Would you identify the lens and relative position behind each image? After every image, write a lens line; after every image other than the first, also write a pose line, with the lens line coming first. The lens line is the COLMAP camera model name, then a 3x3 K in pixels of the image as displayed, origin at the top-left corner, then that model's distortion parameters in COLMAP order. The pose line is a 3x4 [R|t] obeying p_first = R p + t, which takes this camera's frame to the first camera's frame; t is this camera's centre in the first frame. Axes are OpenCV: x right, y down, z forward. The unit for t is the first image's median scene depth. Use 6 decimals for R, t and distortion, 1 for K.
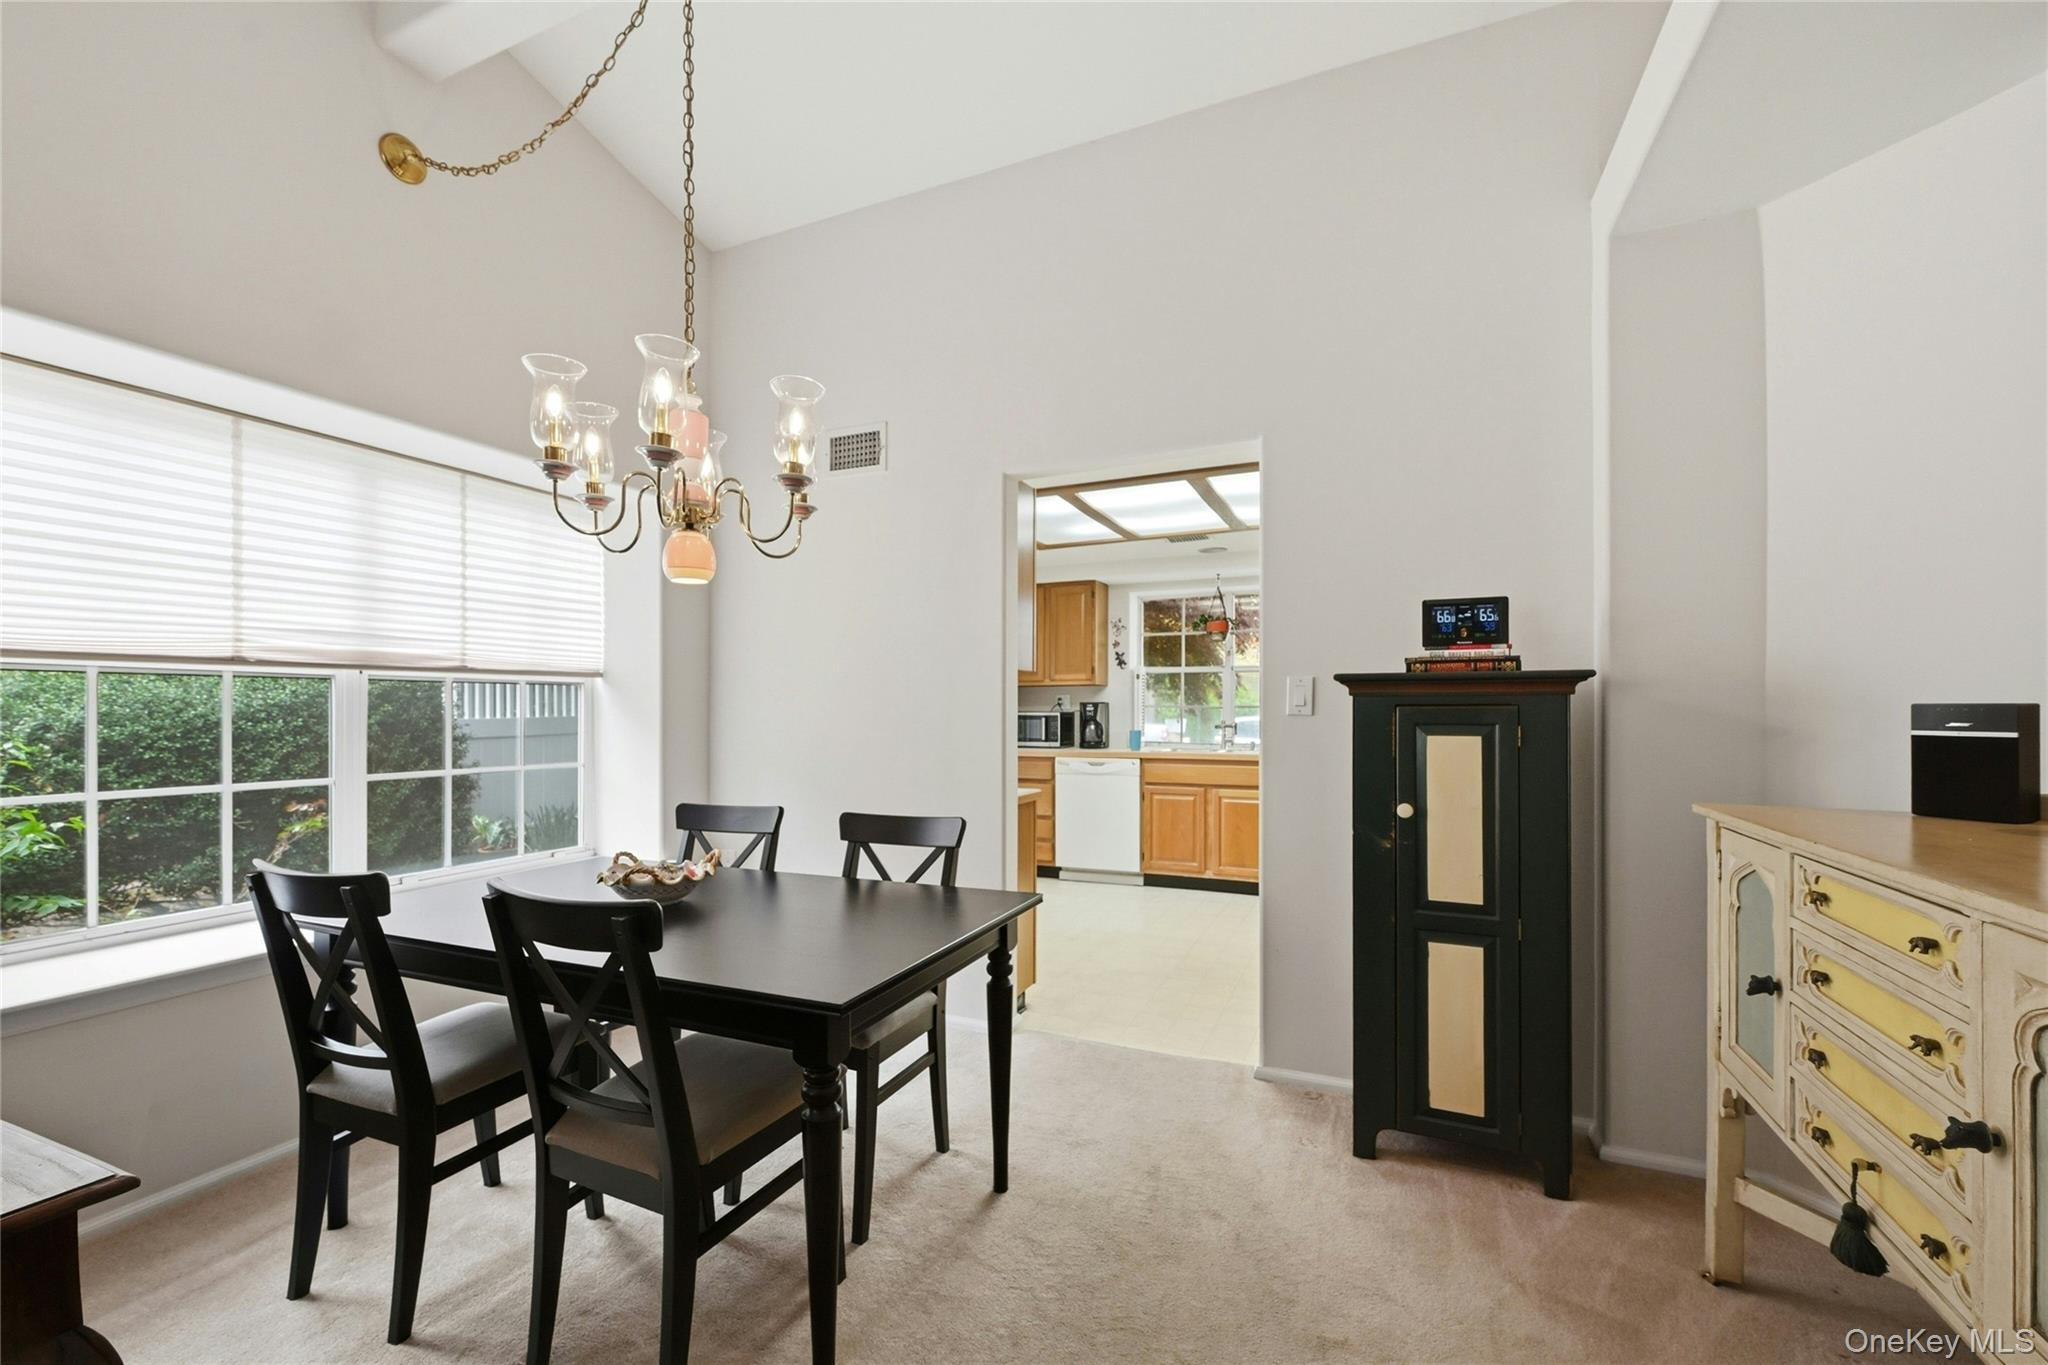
lens RADIAL K [[826.3, 0, 1022.5], [0, 826.3, 704.5], [0, 0, 1]] dist [-0.000551, -0.000233]
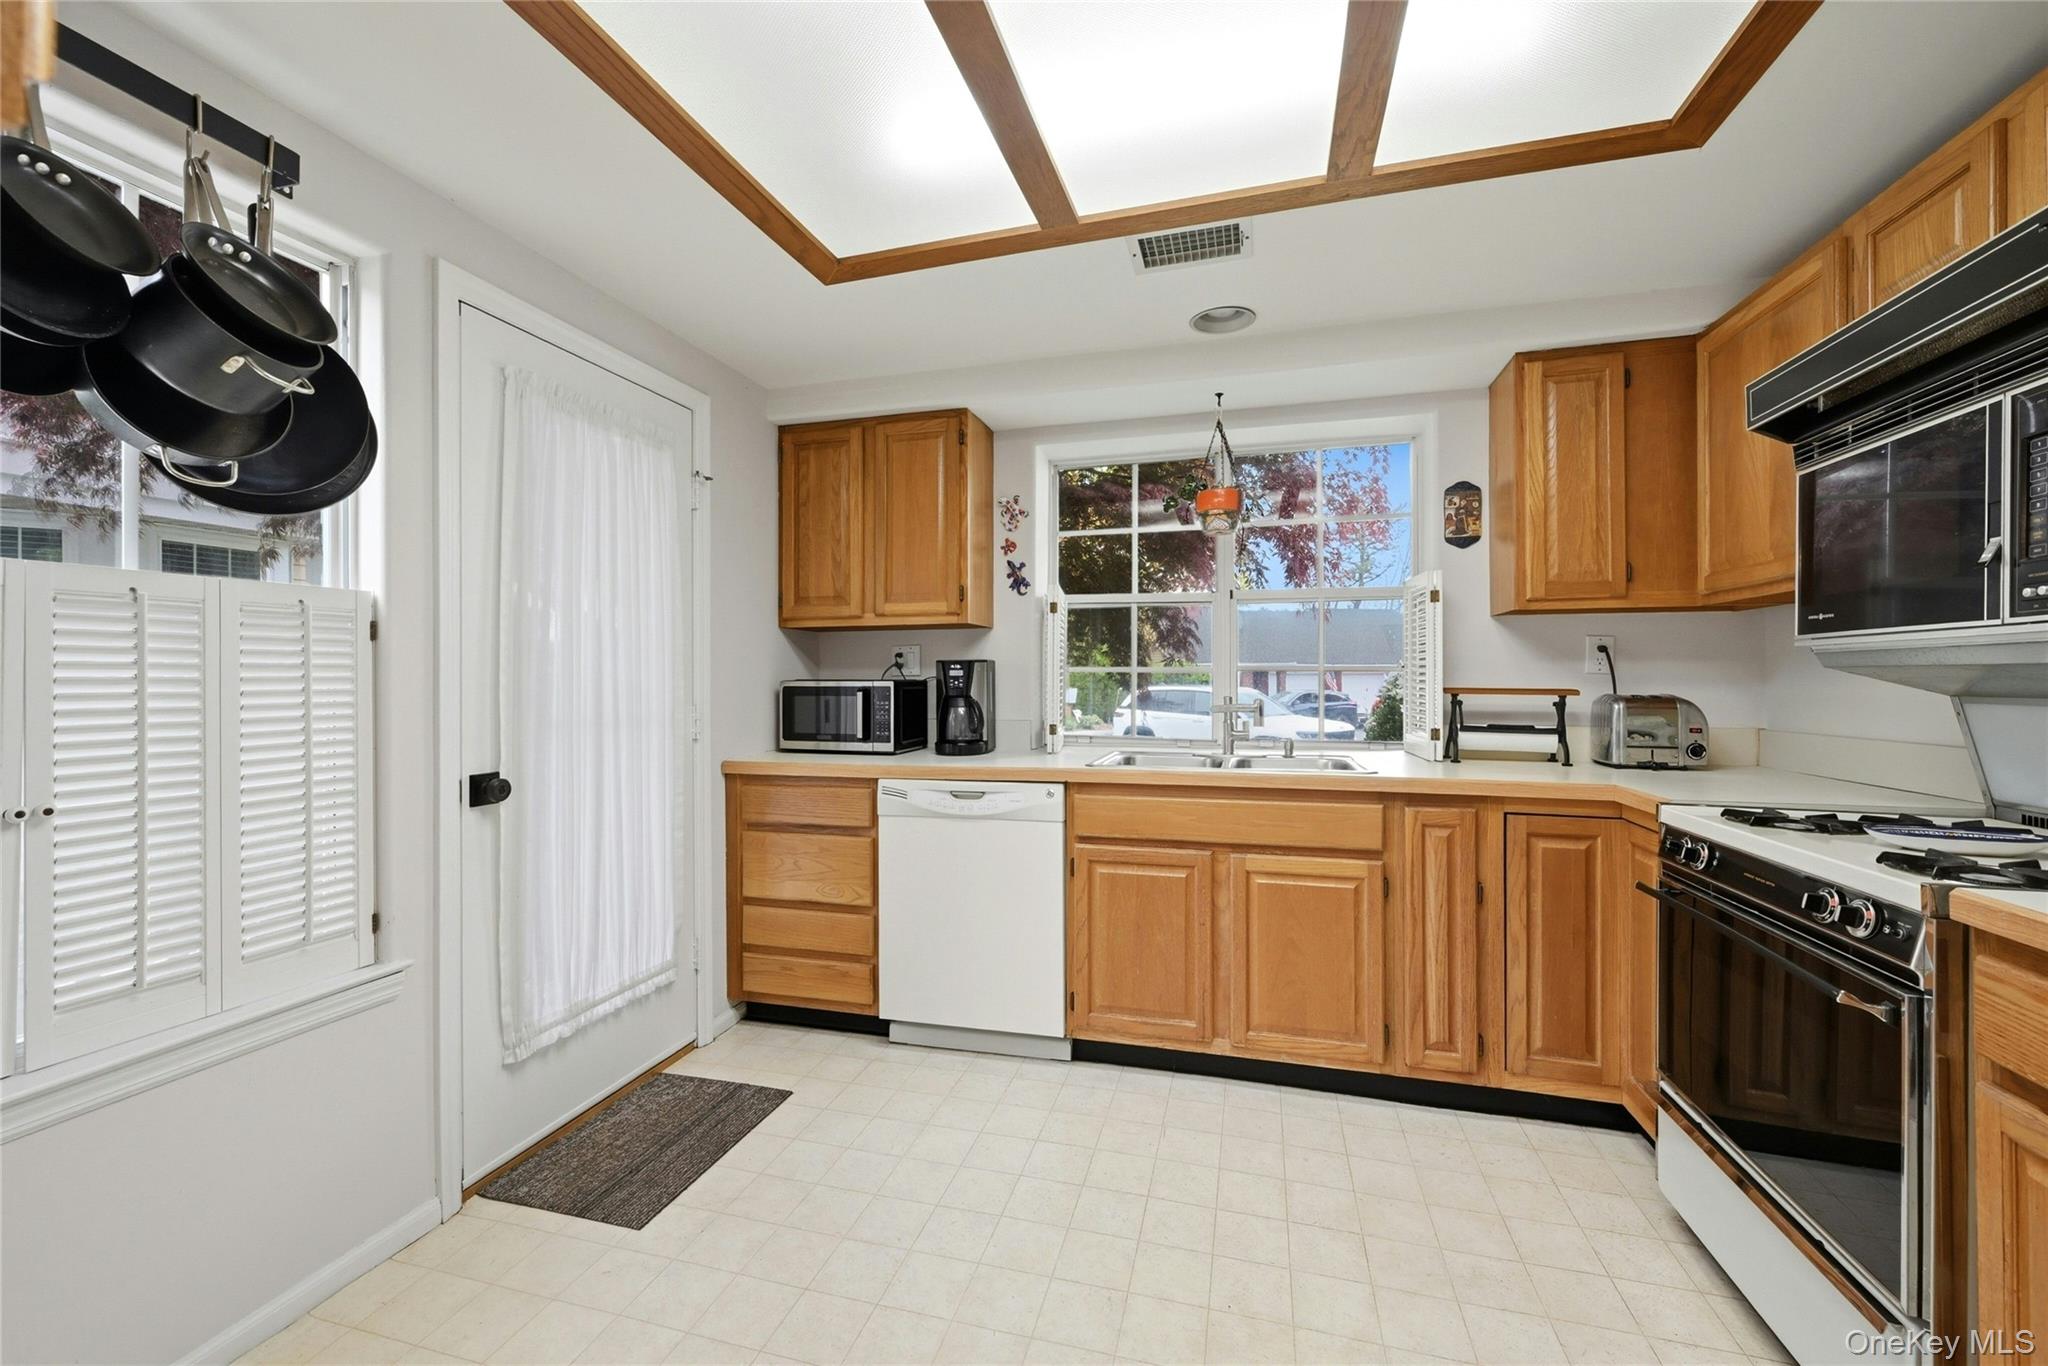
lens RADIAL K [[826.3, 0, 1016.5], [0, 826.3, 675.4], [0, 0, 1]] dist [-0.000551, -0.000233]
pose [[0.991537, -0.001547, 0.129818, 0.128698], [0.001381, 0.999998, 0.001370, 0.013956], [-0.129819, -0.001179, 0.991537, 1.228494]]
